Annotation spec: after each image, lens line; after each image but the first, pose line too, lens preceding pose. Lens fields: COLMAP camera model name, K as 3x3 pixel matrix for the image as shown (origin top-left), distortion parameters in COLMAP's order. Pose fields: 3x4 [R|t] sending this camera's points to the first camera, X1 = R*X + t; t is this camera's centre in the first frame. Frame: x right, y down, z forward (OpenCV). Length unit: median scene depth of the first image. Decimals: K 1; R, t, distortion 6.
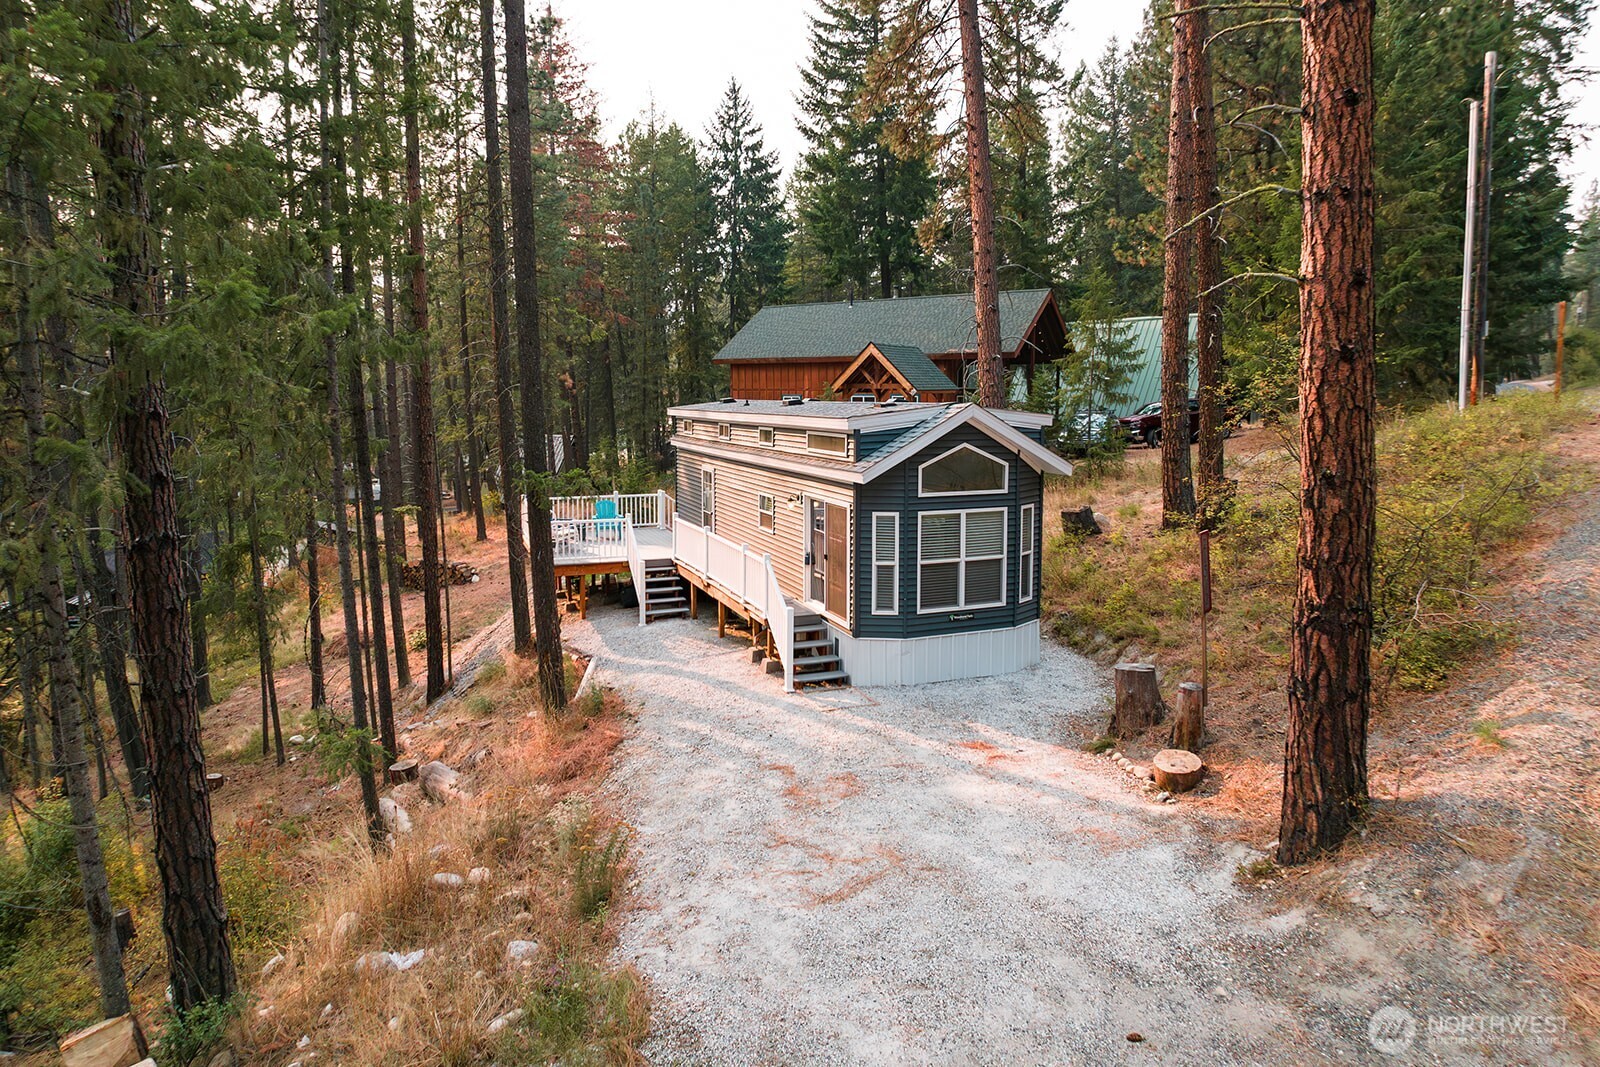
lens RADIAL K [[921.4, 0, 797.9], [0, 921.4, 502.8], [0, 0, 1]] dist [-0.055037, -0.001189]
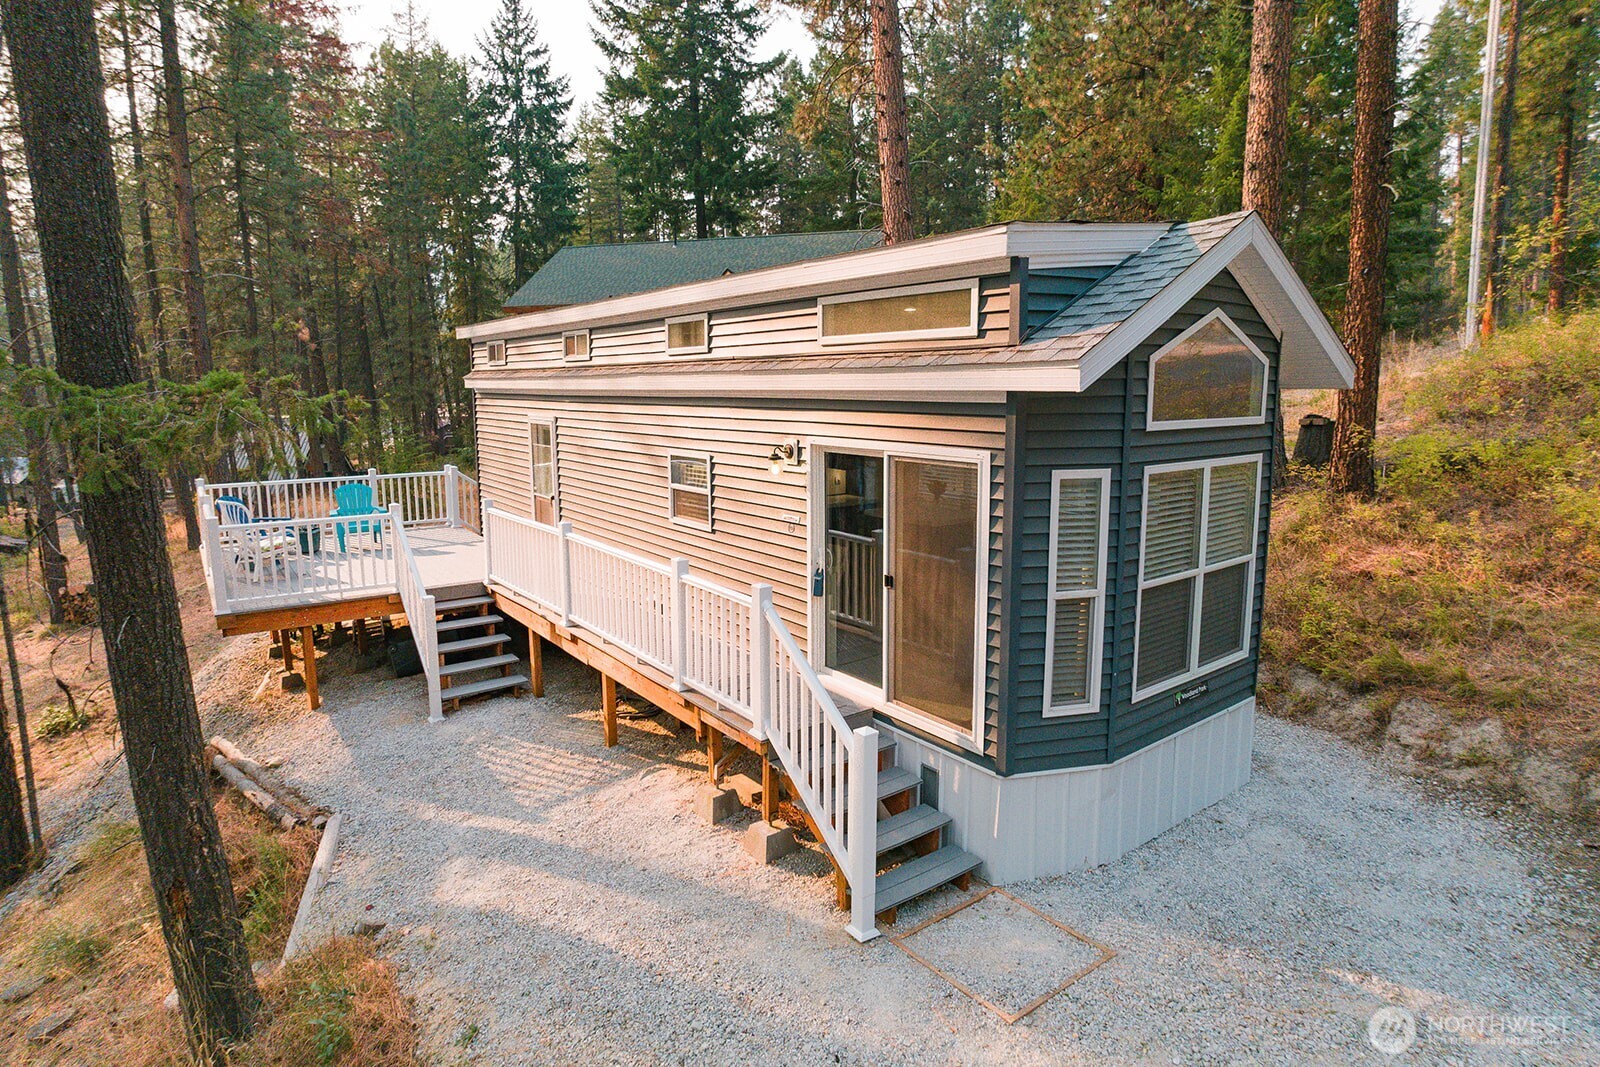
lens RADIAL K [[854.3, 0, 819.4], [0, 854.3, 513.3], [0, 0, 1]] dist [-0.063132, -0.000376]
pose [[0.959769, -0.044356, 0.277266, -0.088430], [0.035322, 0.998672, 0.037495, 0.008347], [-0.278561, -0.026193, 0.960061, 0.491817]]
